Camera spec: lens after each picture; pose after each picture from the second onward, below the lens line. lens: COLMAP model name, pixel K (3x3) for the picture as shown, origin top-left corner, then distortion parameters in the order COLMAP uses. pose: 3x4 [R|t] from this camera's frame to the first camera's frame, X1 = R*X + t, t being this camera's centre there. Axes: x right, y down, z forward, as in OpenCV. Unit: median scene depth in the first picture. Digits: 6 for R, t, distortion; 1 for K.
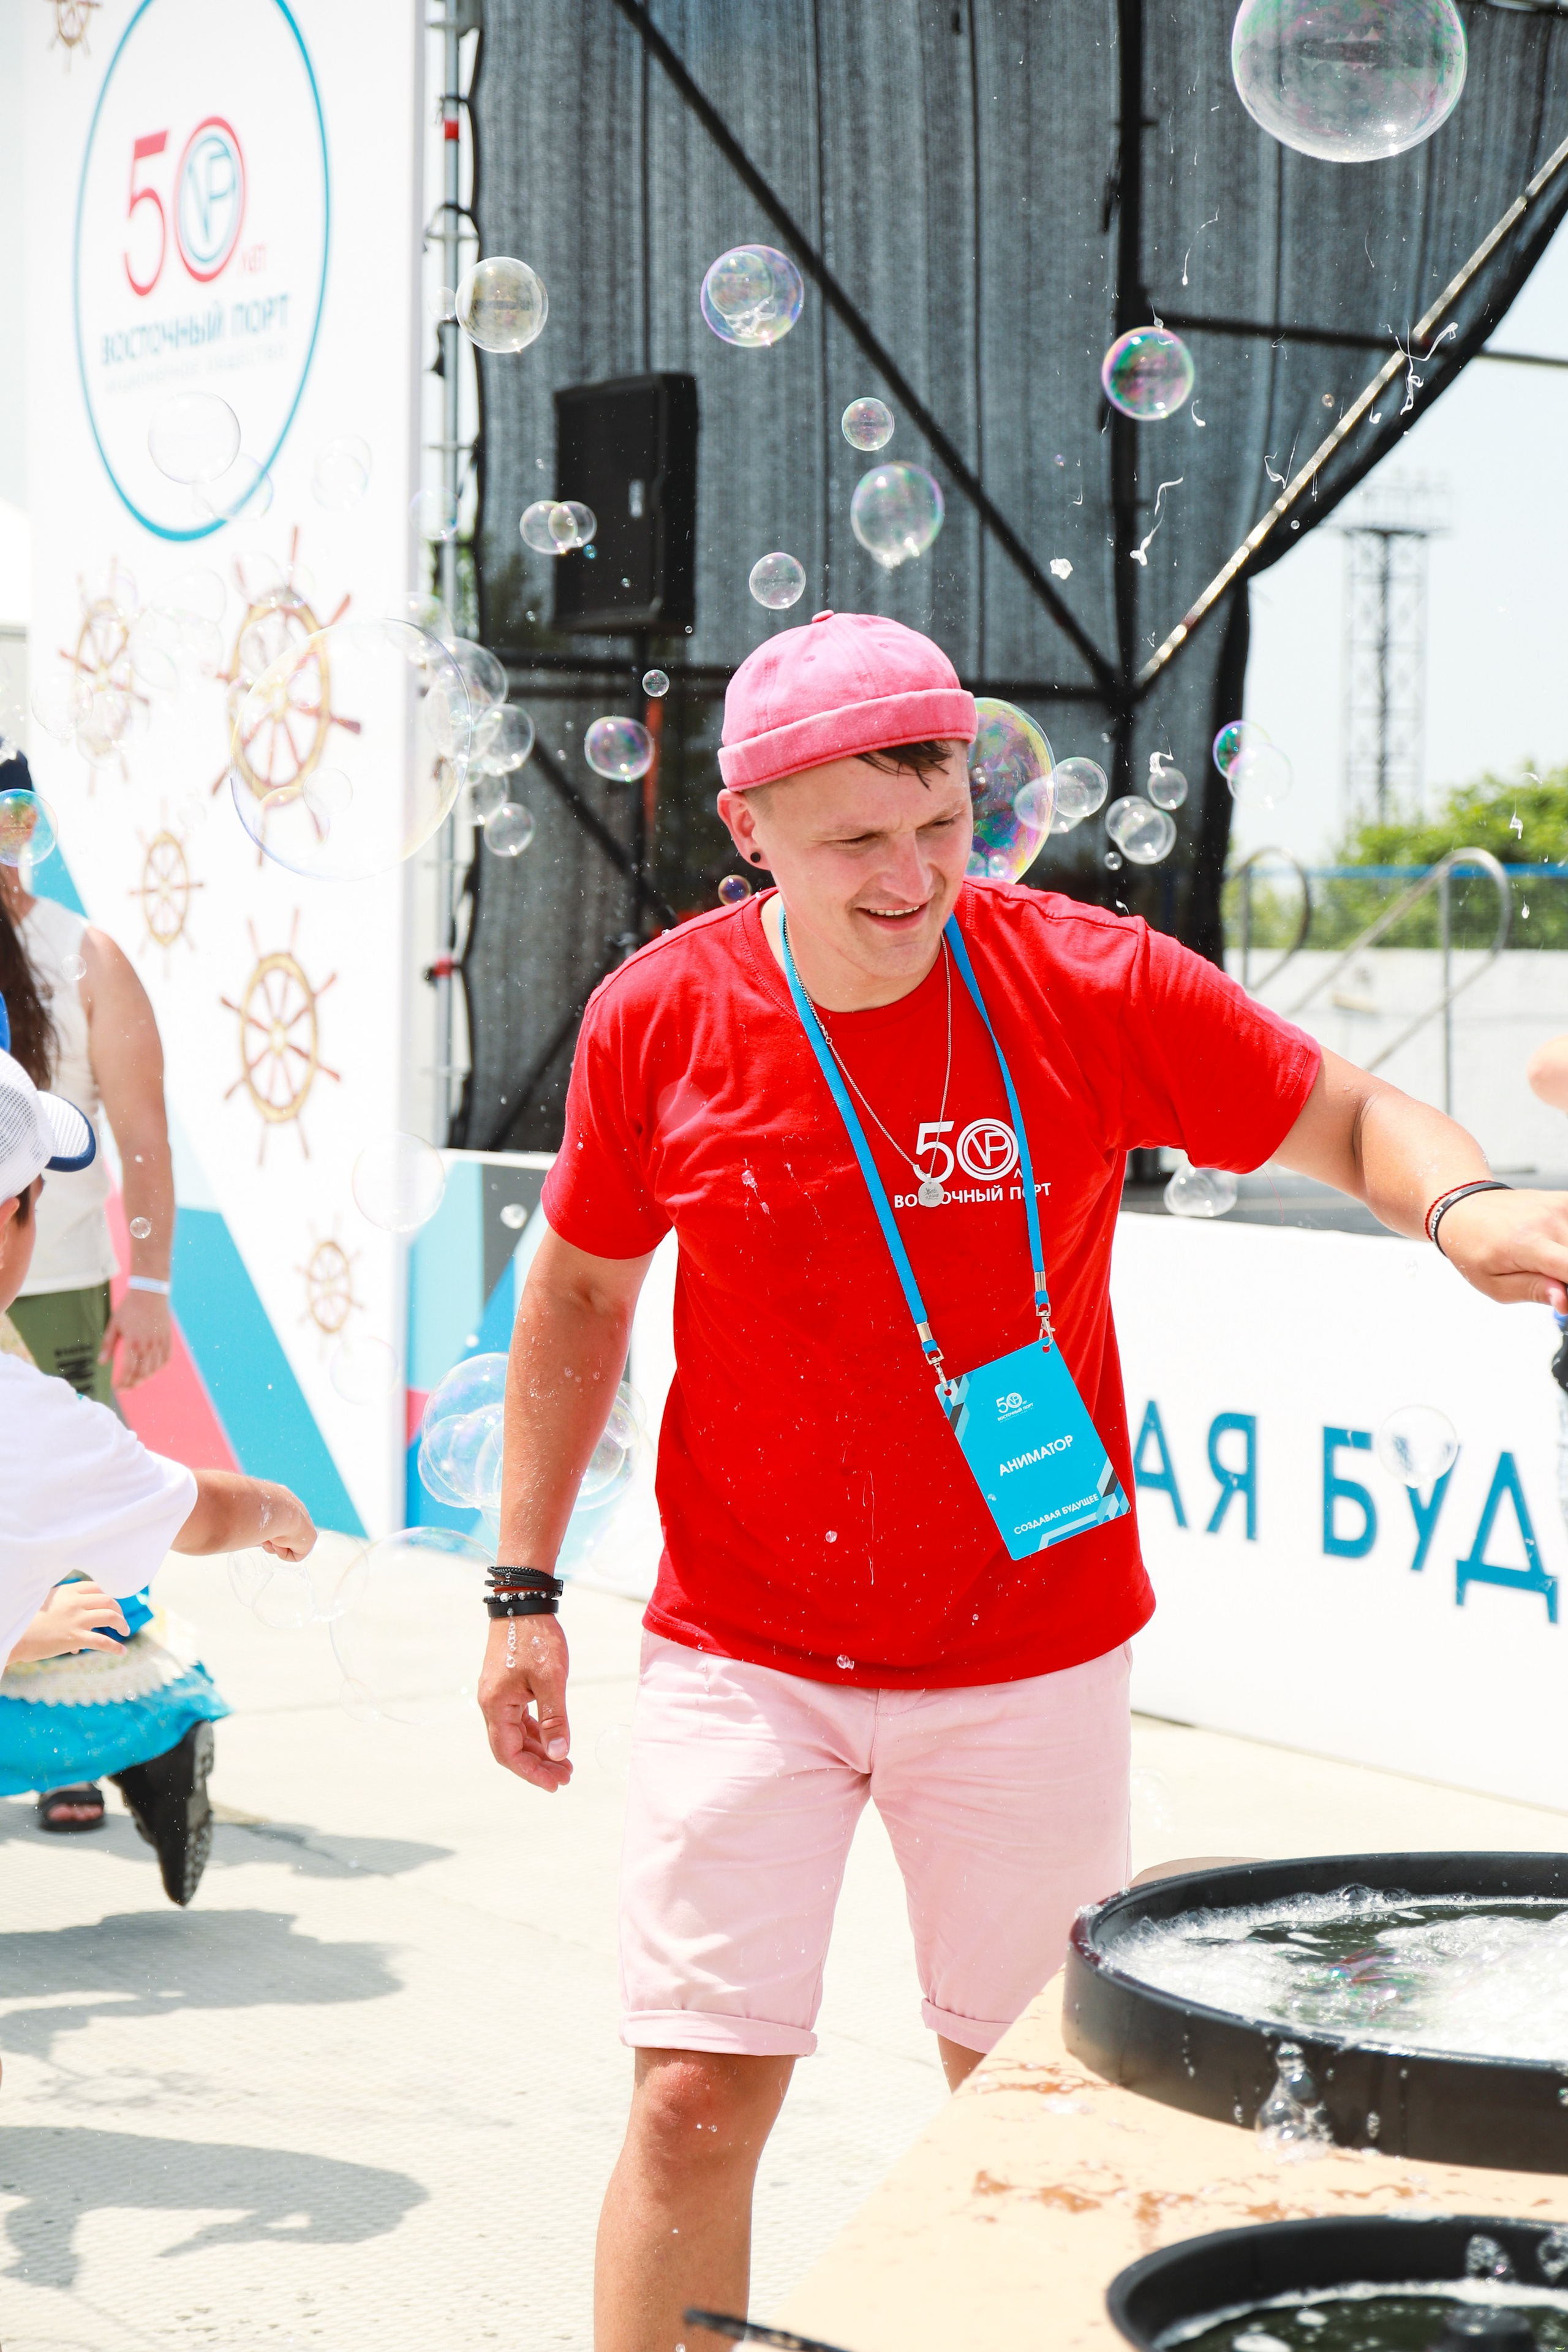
lens RADIAL K [[4710.6, 0, 784.0], [0, 4710.6, 1176.0], [0, 0, 1]] dist [-0.019053, -0.178437]
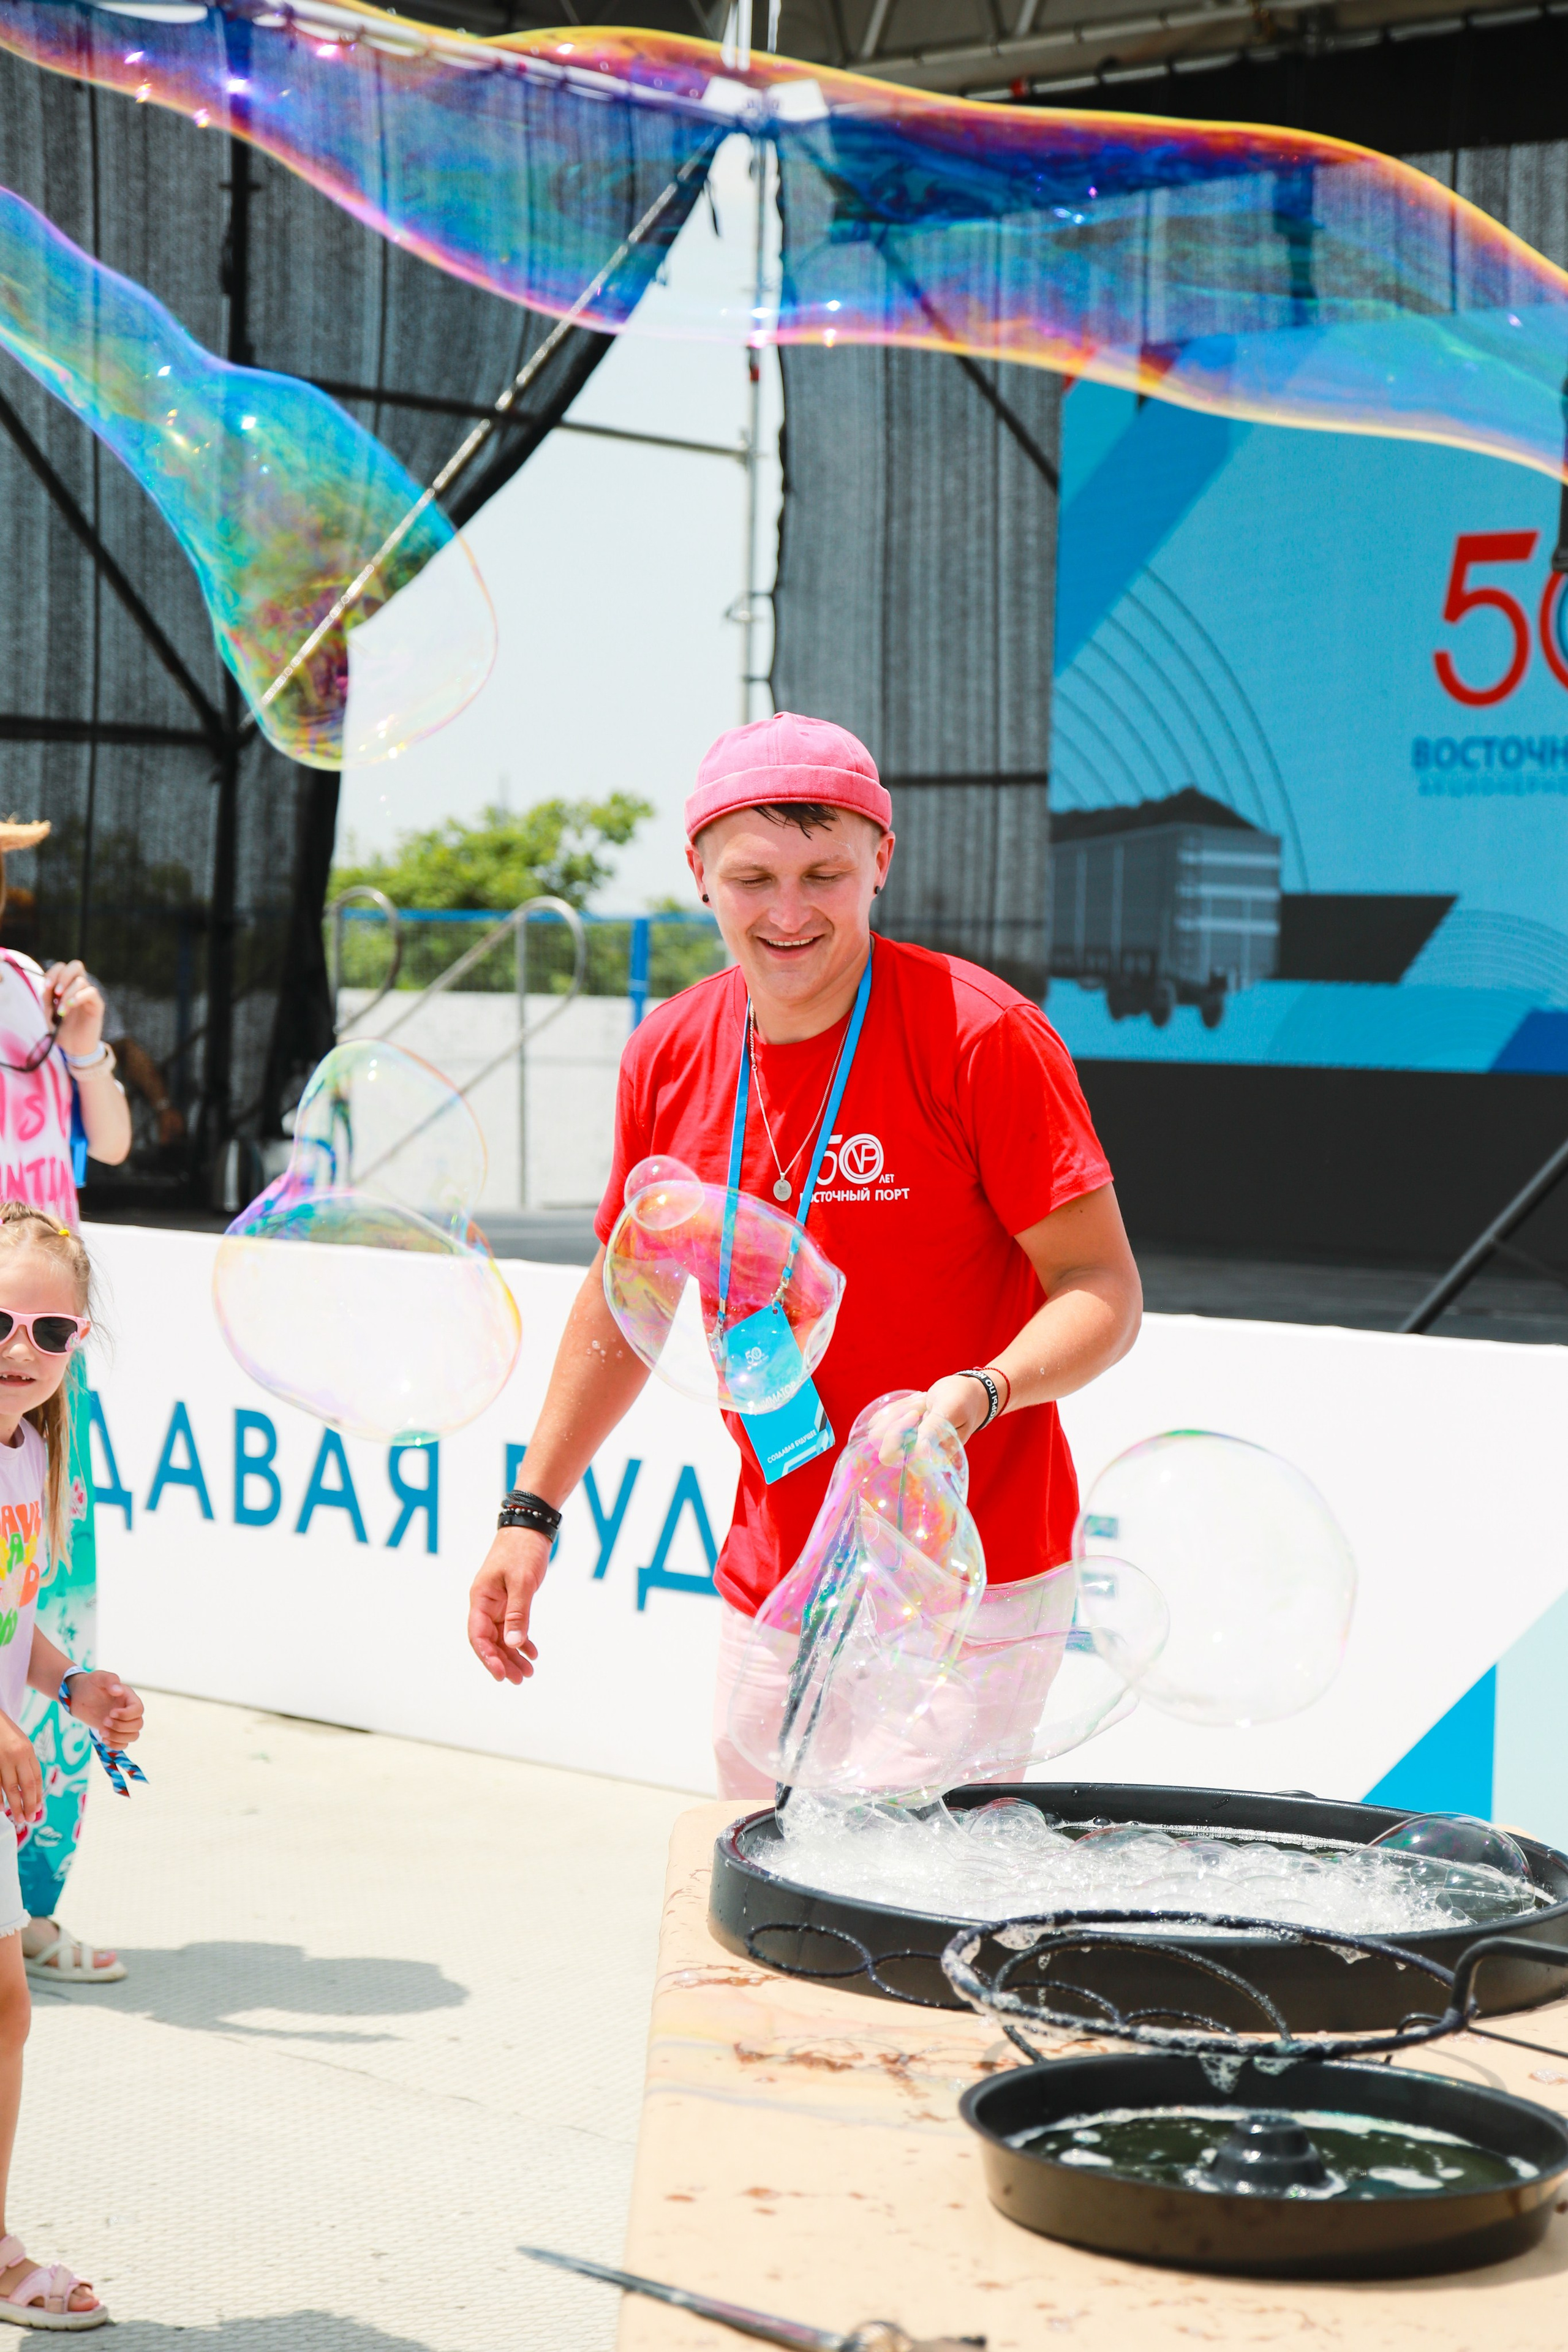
lens RADIAL K [[4667.9, 0, 955.0], [0, 4667.9, 1174.5], [0, 0, 1]] dist [-0.024583, -0.194786]
pose [[0.966051, 0.007125, 0.258251, -0.038104], [-0.004820, 0.999943, -0.009557, 0.001538], [-0.258305, 0.007987, 0.966030, -0.023143]]
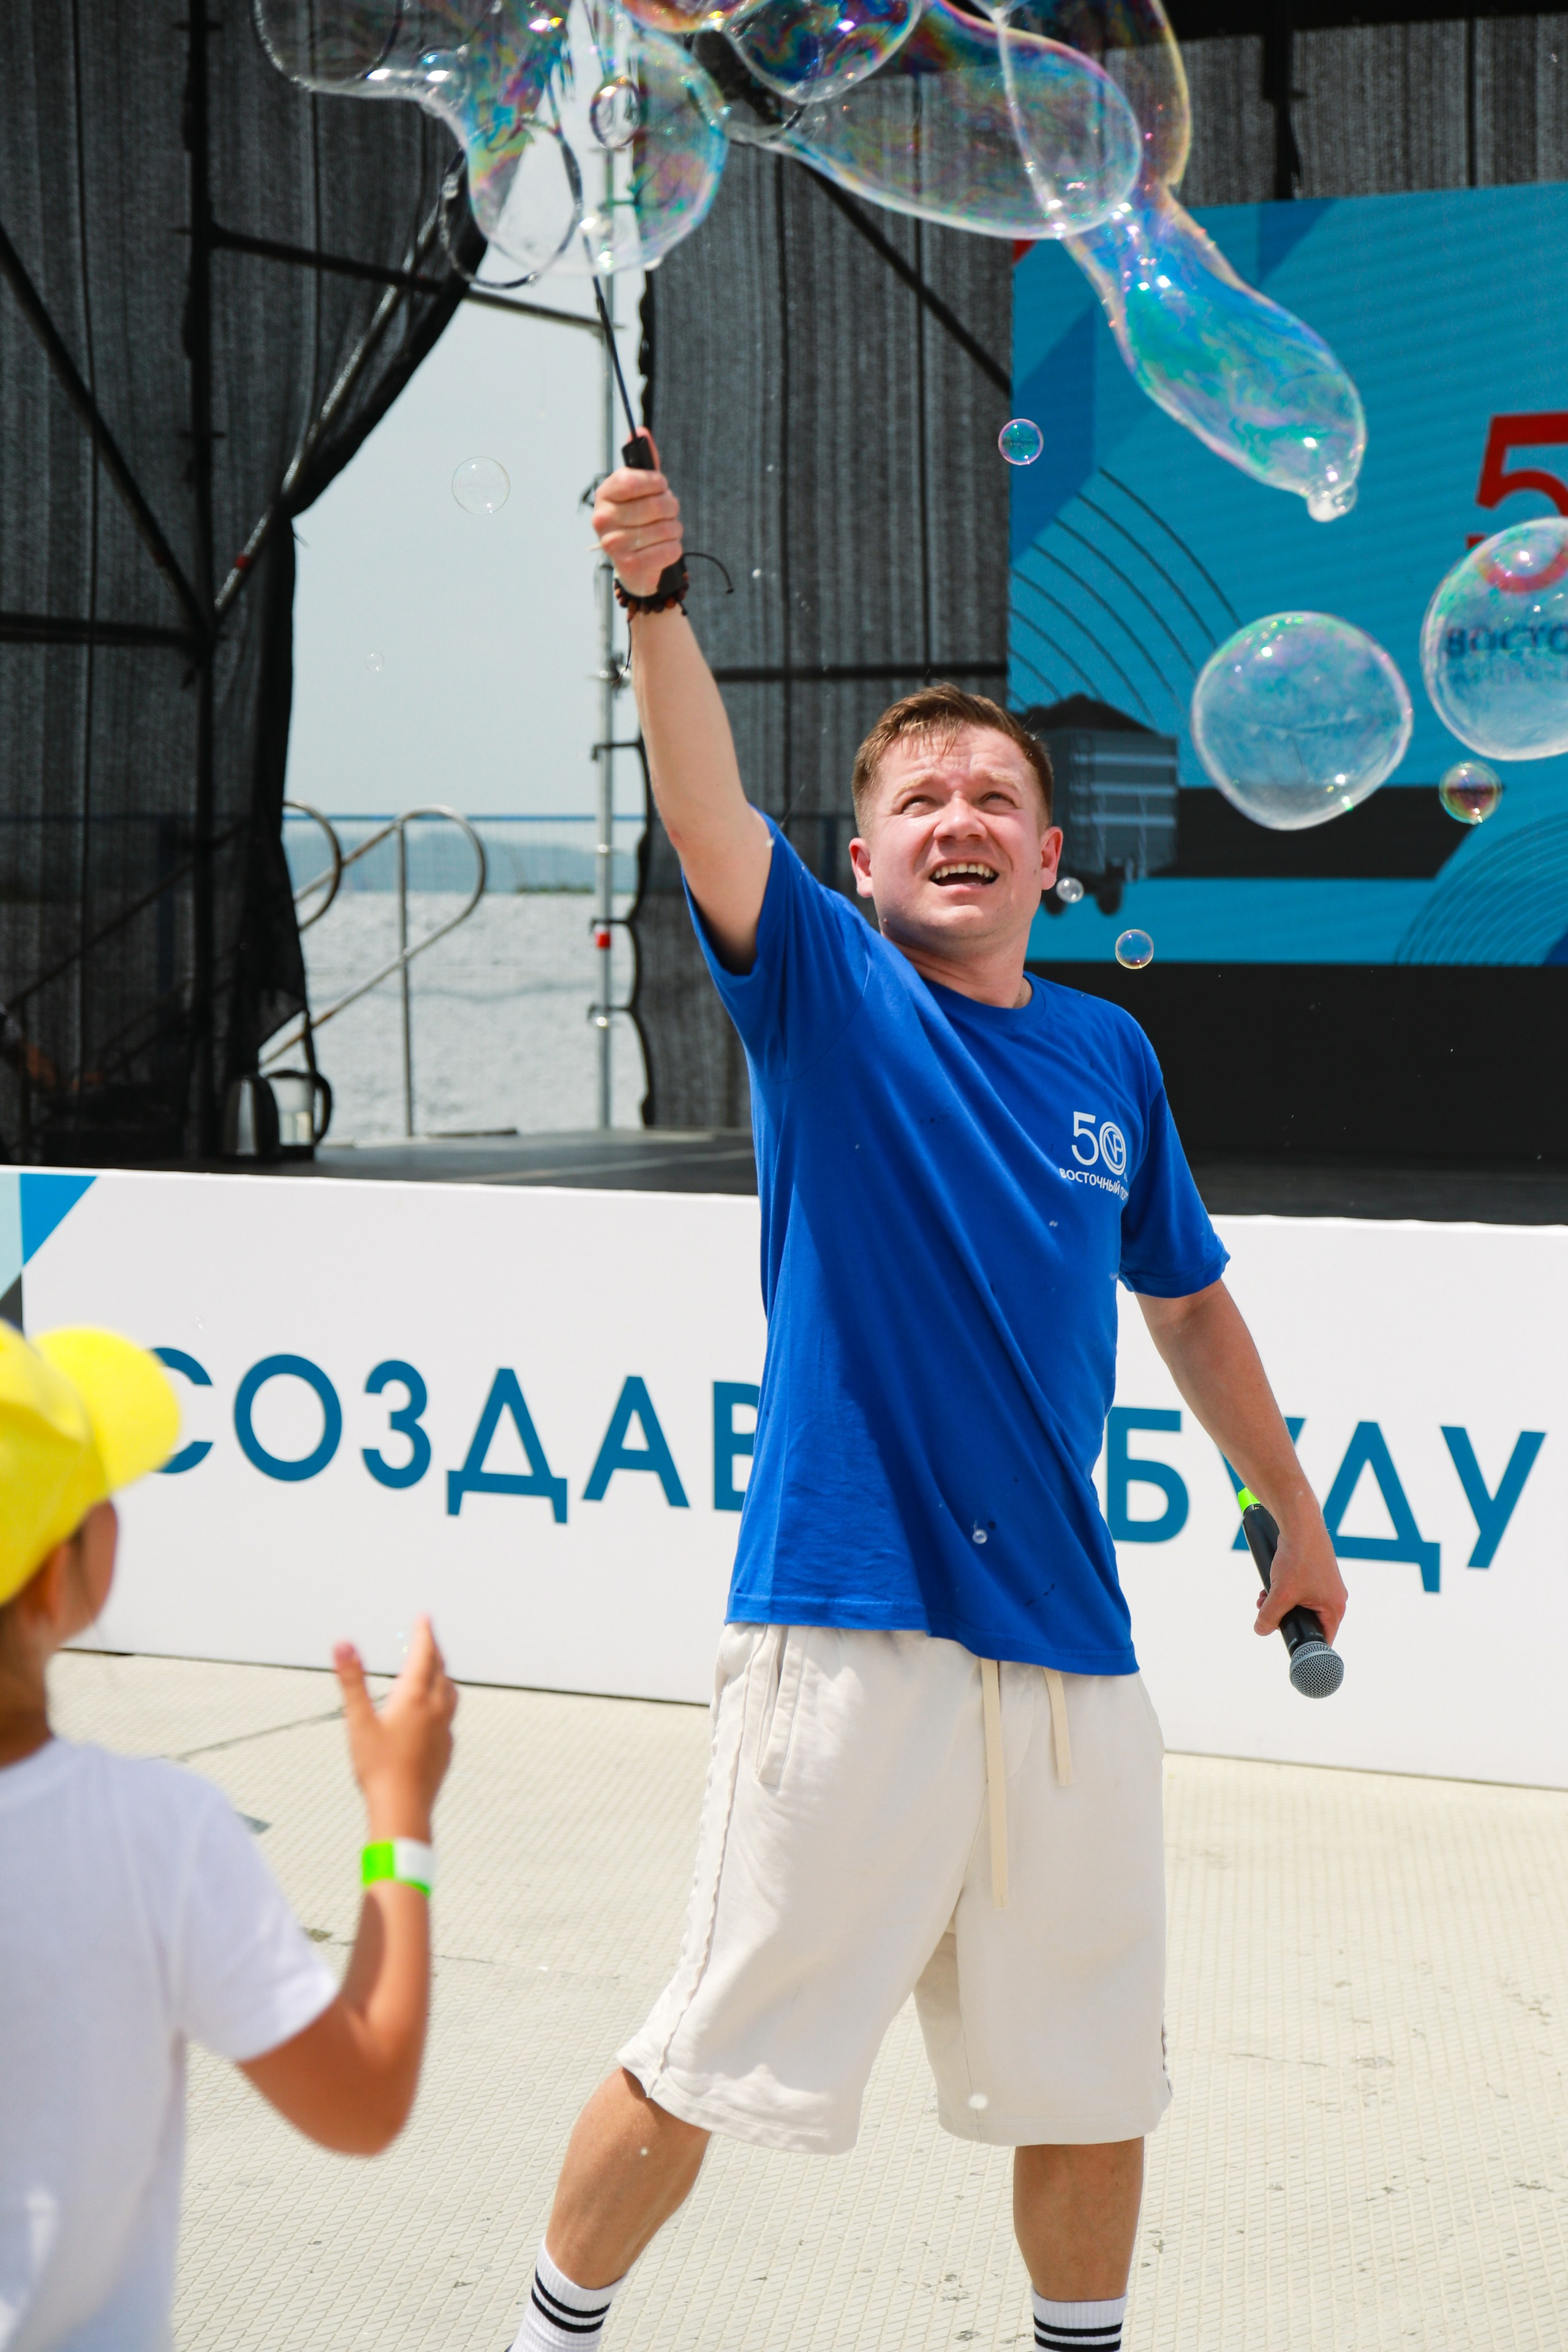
lens RADIAL K [[4667.9, 0, 955.0], [0, 4667.9, 1174.5], [0, 0, 1]] dist [-0.024583, -0.194786]
pose [[0.869839, -0.036680, 0.491971, -0.262541], [0.030209, 0.999321, 0.021095, -0.011341], [-0.492411, -0.003487, 0.870356, 0.122769]]
